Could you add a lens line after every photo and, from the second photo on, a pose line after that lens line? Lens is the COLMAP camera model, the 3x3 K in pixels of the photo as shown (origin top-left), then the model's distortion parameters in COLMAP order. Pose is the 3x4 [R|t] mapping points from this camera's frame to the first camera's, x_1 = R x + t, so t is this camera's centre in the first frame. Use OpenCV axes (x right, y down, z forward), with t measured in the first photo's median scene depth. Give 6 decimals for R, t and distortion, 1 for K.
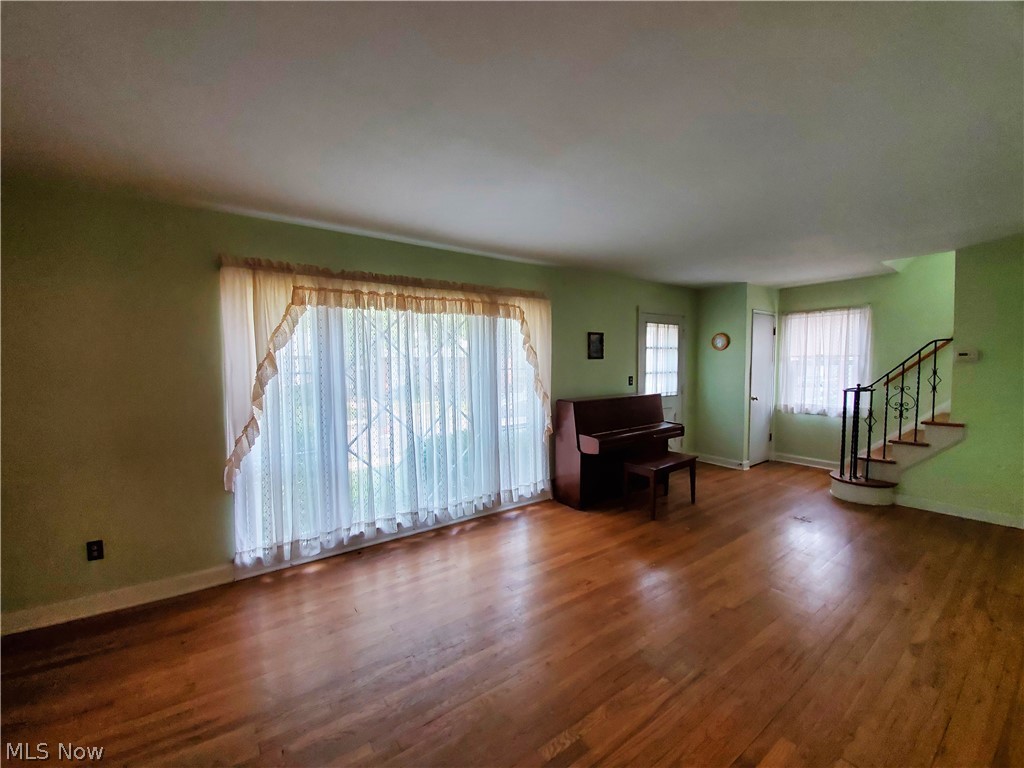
lens RADIAL K [[411.5, 0, 512.0], [0, 411.5, 384.0], [0, 0, 1]] dist [0.000053, -0.015092]
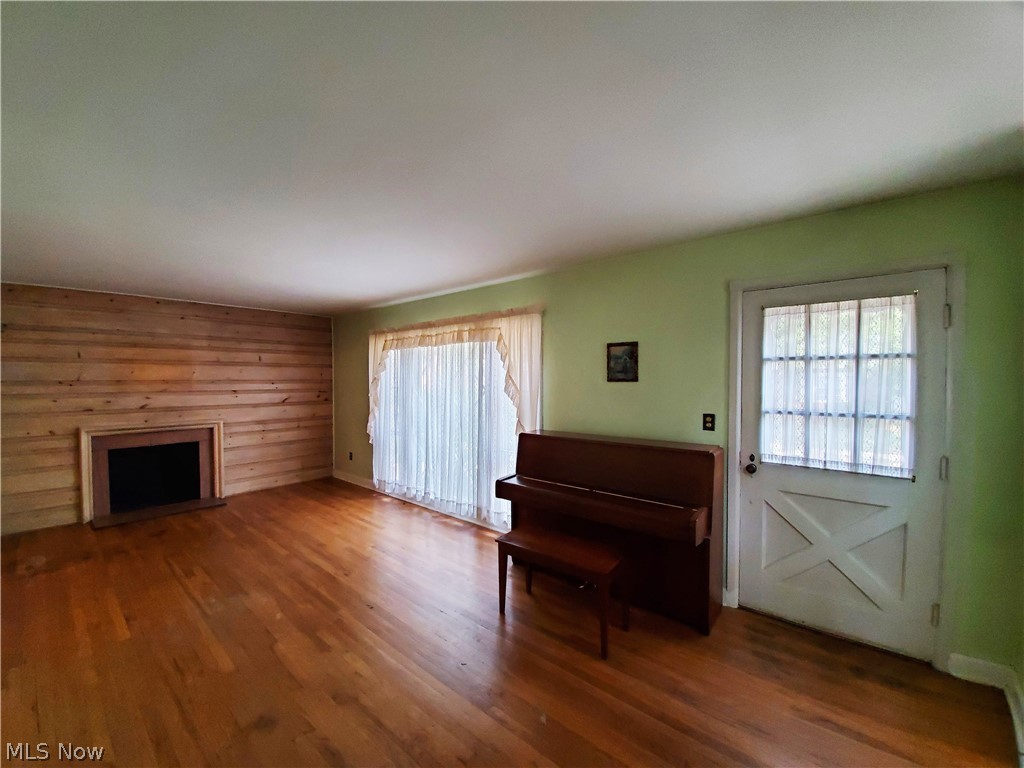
lens RADIAL K [[411.5, 0, 512.0], [0, 411.5, 384.0], [0, 0, 1]] dist [0.000053, -0.015092]
pose [[0.236253, 0.025458, -0.971358, 0.832365], [-0.049741, 0.998663, 0.014076, -0.058413], [0.970418, 0.044990, 0.237203, 0.675718]]
